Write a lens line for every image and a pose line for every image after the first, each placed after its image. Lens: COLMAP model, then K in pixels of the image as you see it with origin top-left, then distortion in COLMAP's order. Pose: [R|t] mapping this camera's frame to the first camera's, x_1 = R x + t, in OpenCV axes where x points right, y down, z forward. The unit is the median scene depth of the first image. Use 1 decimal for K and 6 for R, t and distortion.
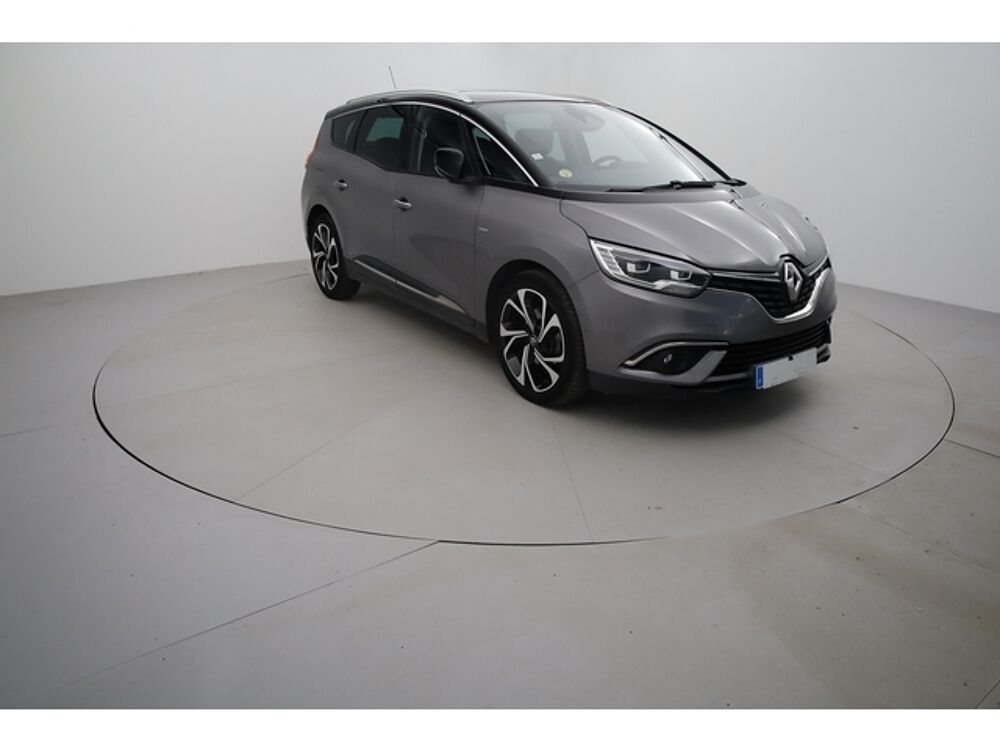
lens RADIAL K [[711.0, 0, 500.0], [0, 711.0, 375.0], [0, 0, 1]] dist [-0.110552, 0.101490]
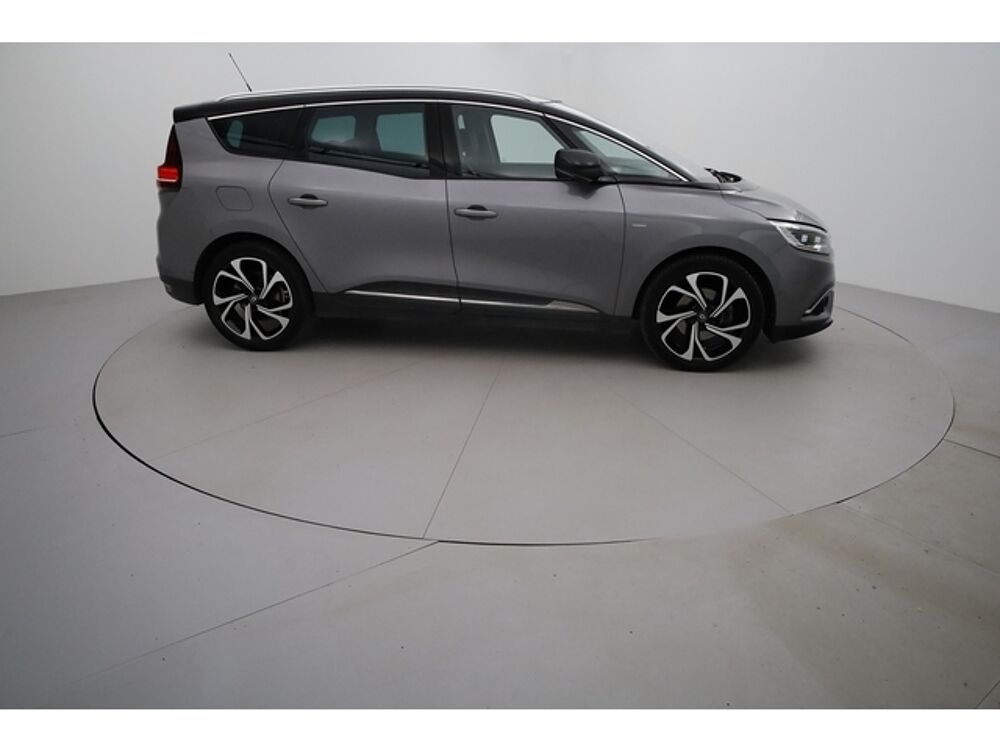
lens RADIAL K [[711.0, 0, 500.0], [0, 711.0, 375.0], [0, 0, 1]] dist [-0.110552, 0.101490]
pose [[0.674818, -0.253750, 0.692987, -1.018075], [0.251876, 0.961835, 0.106922, -0.169128], [-0.693671, 0.102393, 0.712977, 0.454974]]
